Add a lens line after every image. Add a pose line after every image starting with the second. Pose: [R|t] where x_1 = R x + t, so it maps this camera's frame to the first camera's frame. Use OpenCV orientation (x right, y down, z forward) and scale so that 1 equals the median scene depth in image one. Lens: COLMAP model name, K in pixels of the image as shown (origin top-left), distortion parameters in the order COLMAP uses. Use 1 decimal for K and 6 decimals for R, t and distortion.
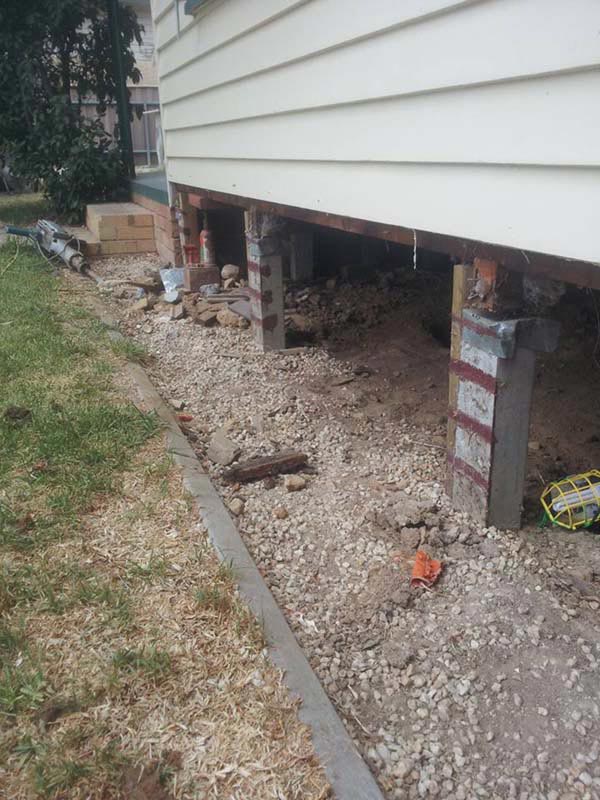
lens RADIAL K [[677.3, 0, 306.5], [0, 677.3, 401.0], [0, 0, 1]] dist [0.002343, -0.009979]
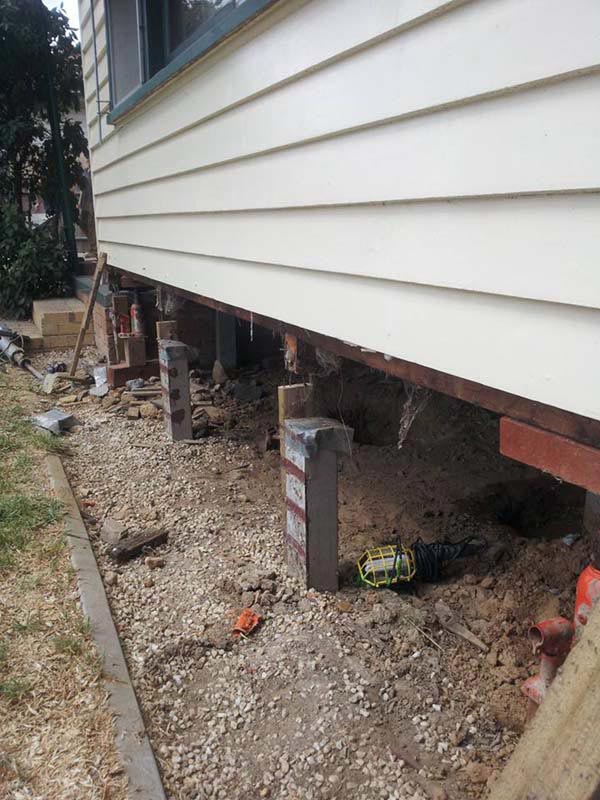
lens RADIAL K [[677.3, 0, 294.4], [0, 677.3, 396.3], [0, 0, 1]] dist [0.002343, -0.009979]
pose [[0.999075, -0.015963, 0.039923, 0.188601], [0.020381, 0.993405, -0.112837, -0.030319], [-0.037859, 0.113546, 0.992811, -0.296900]]
